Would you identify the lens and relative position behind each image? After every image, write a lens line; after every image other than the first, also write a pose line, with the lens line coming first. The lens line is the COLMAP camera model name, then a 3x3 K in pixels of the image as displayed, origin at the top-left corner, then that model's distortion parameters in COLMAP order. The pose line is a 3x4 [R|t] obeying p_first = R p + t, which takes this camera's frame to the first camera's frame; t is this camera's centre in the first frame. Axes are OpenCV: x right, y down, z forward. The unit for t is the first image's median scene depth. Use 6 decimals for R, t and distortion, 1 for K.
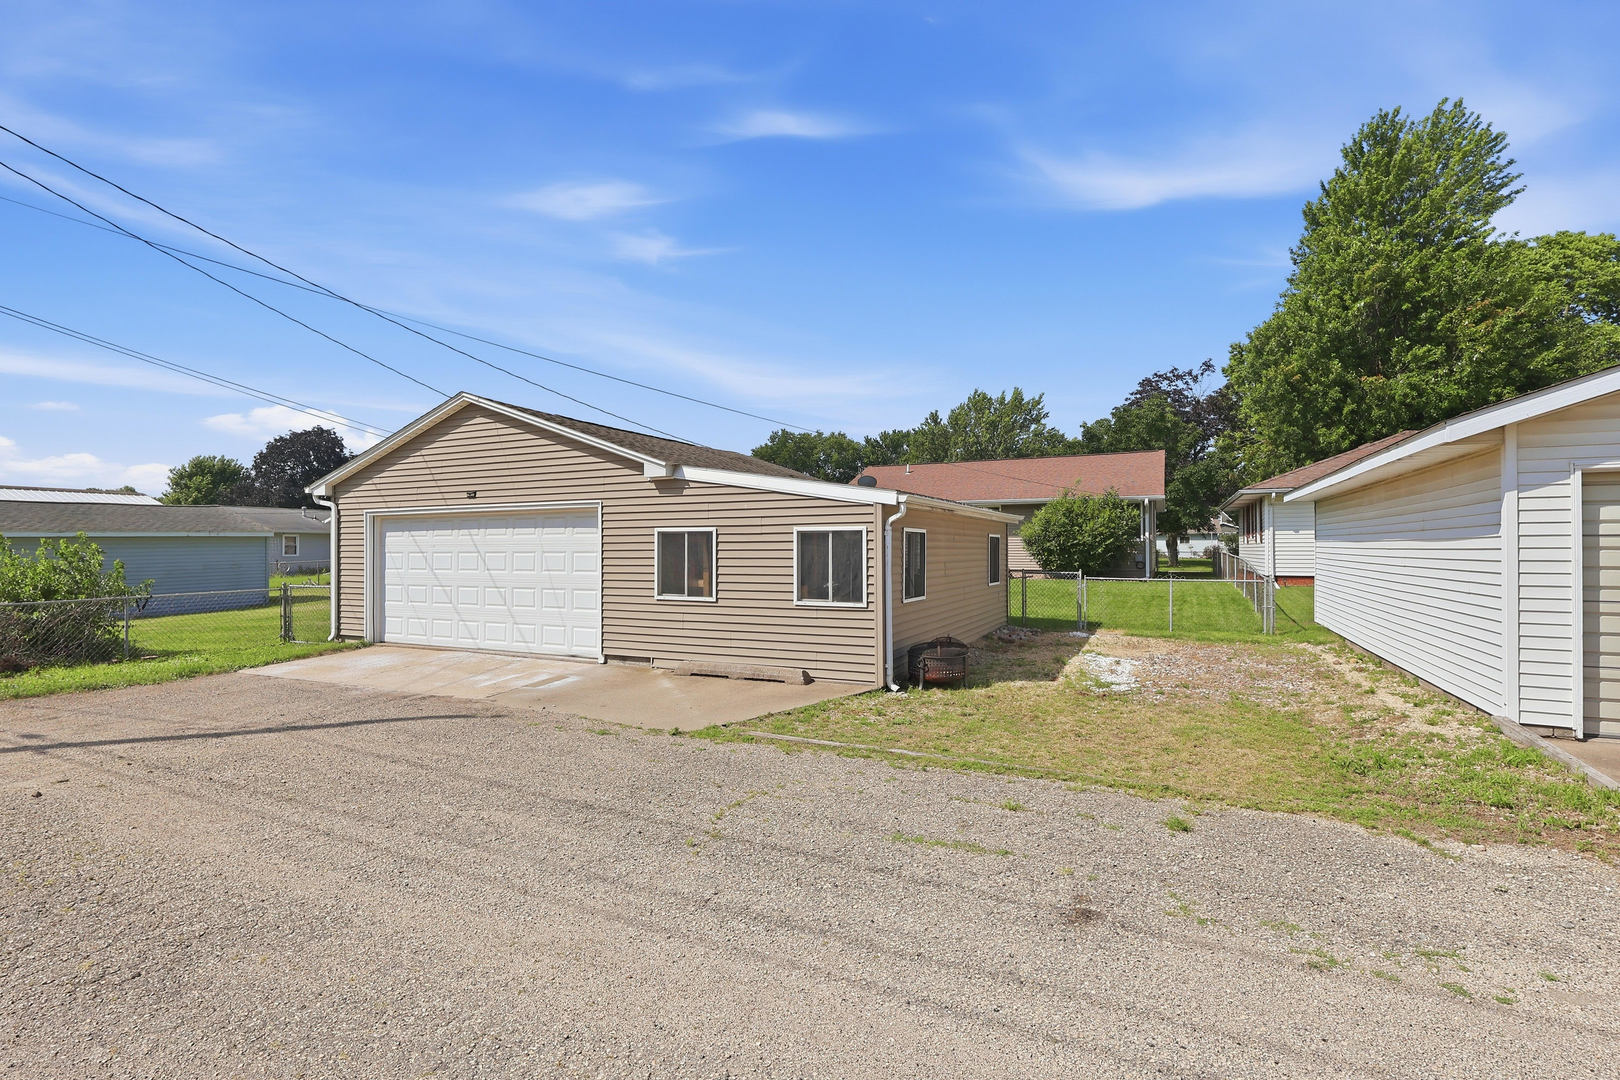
lens RADIAL K [[760.2, 0, 799.7], [0, 760.2, 541.8], [0, 0, 1]] dist [0.002007, -0.001359]
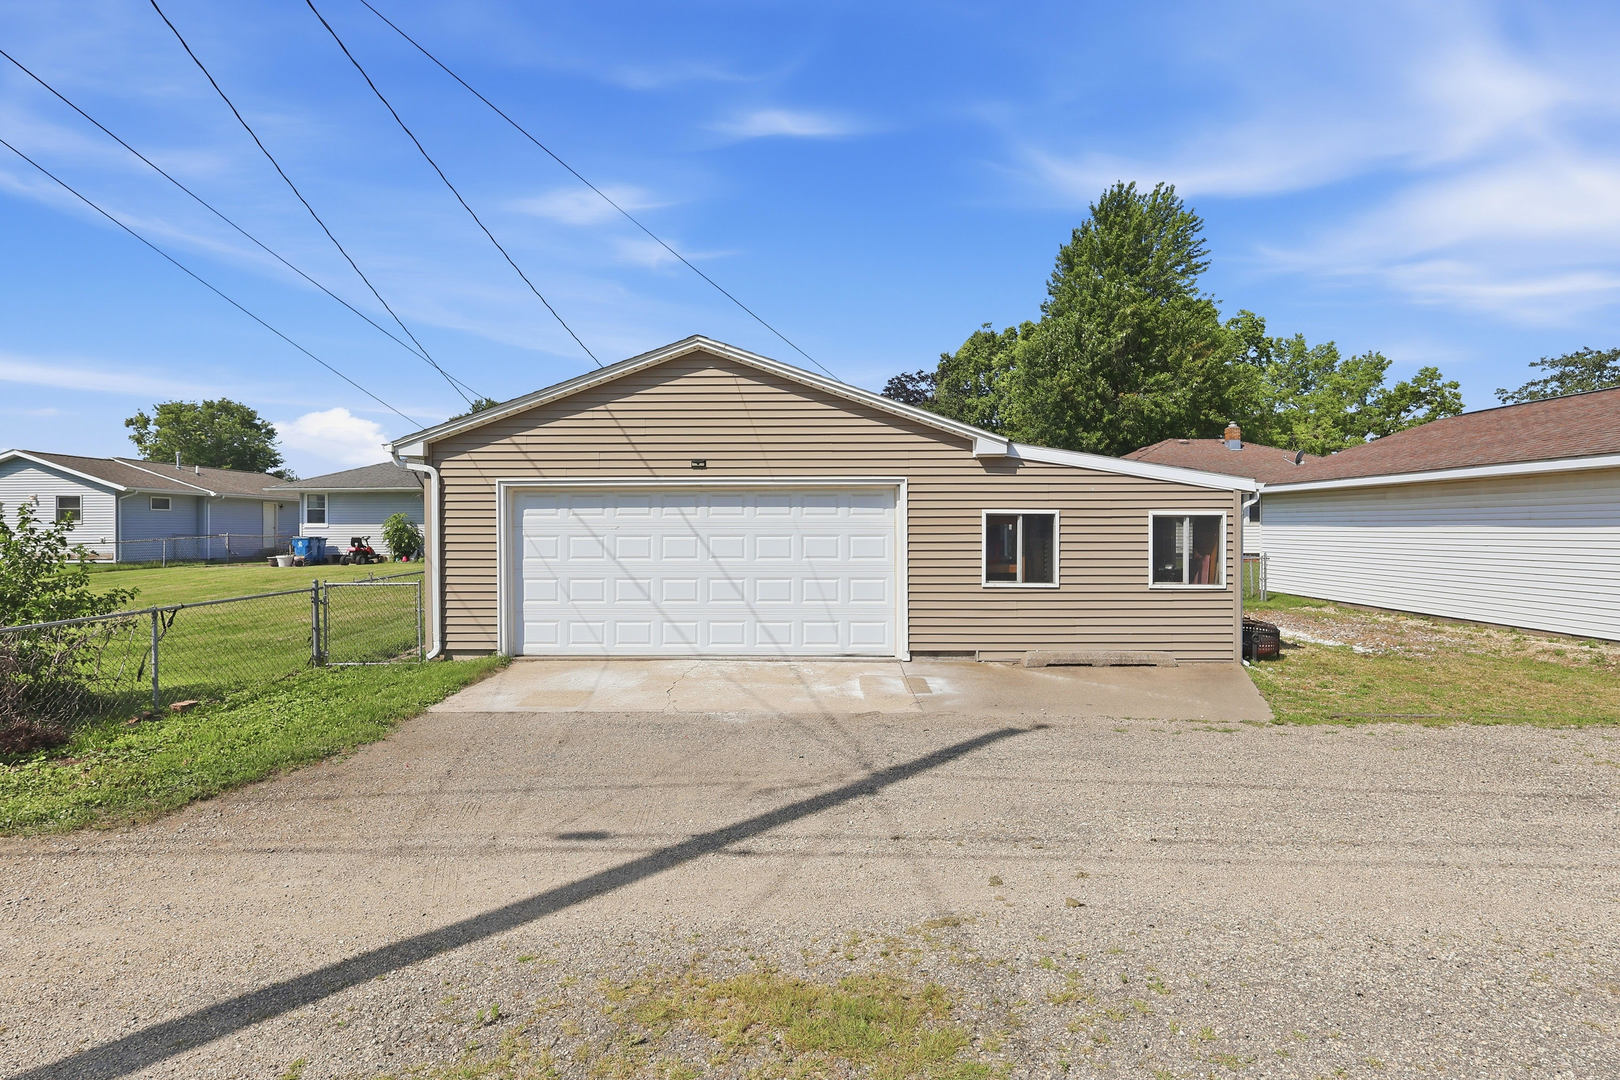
lens RADIAL K [[760.2, 0, 807.4], [0, 760.2, 528.3], [0, 0, 1]] dist [0.002007, -0.001359]
pose [[0.904746, 0.002574, 0.425944, -0.671788], [-0.006117, 0.999957, 0.006950, -0.000455], [-0.425908, -0.008893, 0.904723, 0.223649]]
